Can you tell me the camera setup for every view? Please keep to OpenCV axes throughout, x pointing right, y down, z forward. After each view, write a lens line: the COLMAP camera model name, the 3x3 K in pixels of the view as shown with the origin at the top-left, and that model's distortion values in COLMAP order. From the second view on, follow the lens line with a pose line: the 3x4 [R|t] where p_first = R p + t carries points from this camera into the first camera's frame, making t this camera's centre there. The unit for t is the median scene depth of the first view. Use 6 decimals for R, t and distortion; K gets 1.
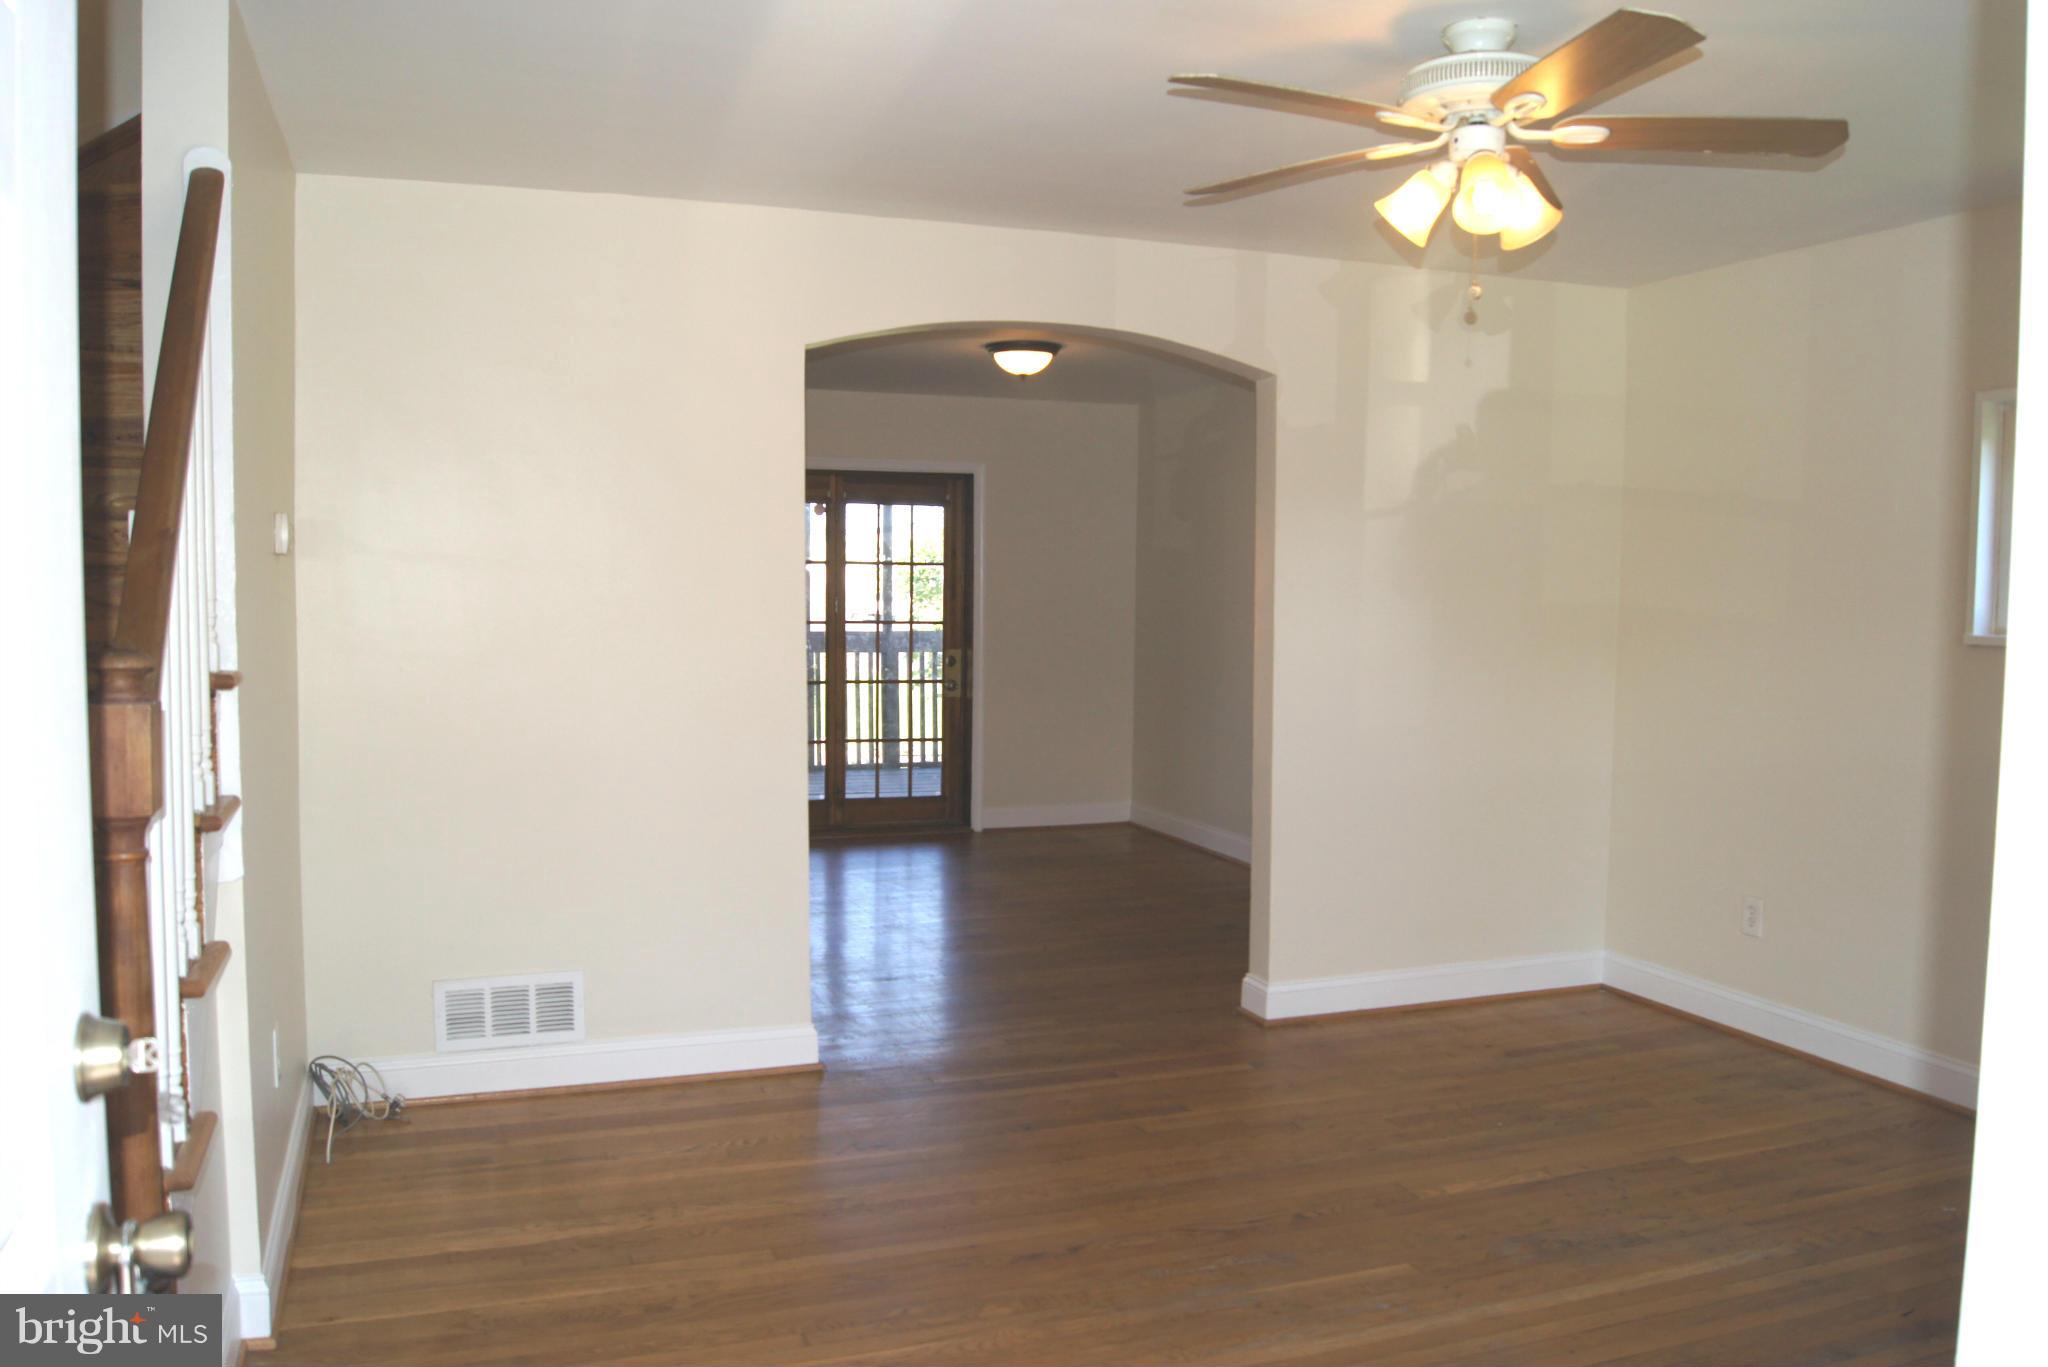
lens RADIAL K [[1587.8, 0, 1010.6], [0, 1587.8, 689.3], [0, 0, 1]] dist [-0.081126, 0.013081]
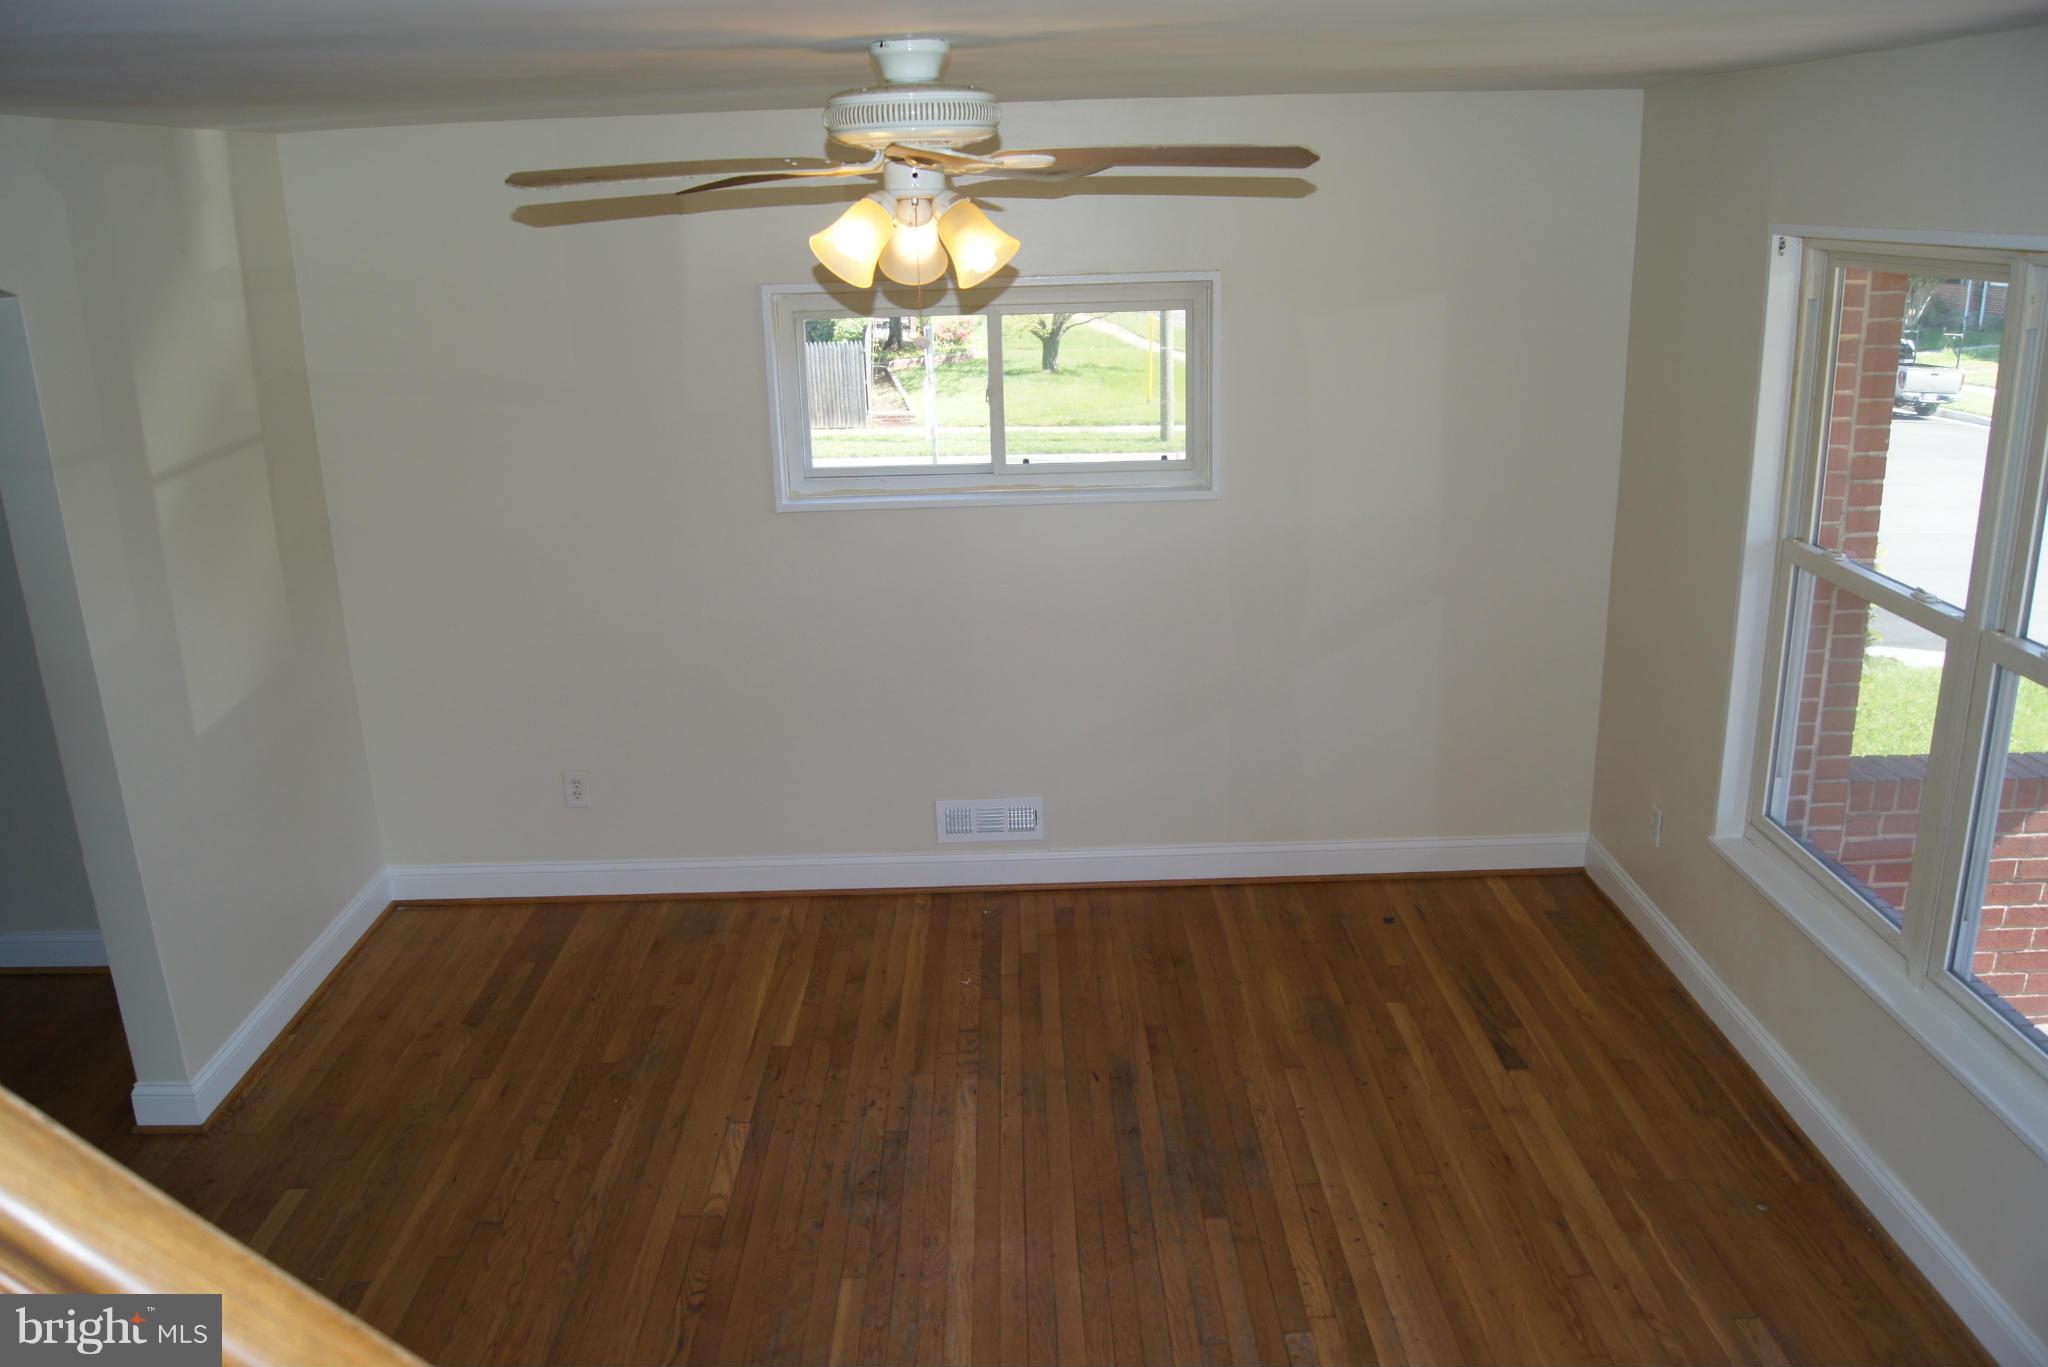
lens RADIAL K [[1587.8, 0, 1010.6], [0, 1587.8, 689.3], [0, 0, 1]] dist [-0.081126, 0.013081]
pose [[0.348096, -0.303733, 0.886891, -0.408905], [0.104542, 0.952734, 0.285251, -0.229592], [-0.931612, -0.006577, 0.363396, 0.435714]]
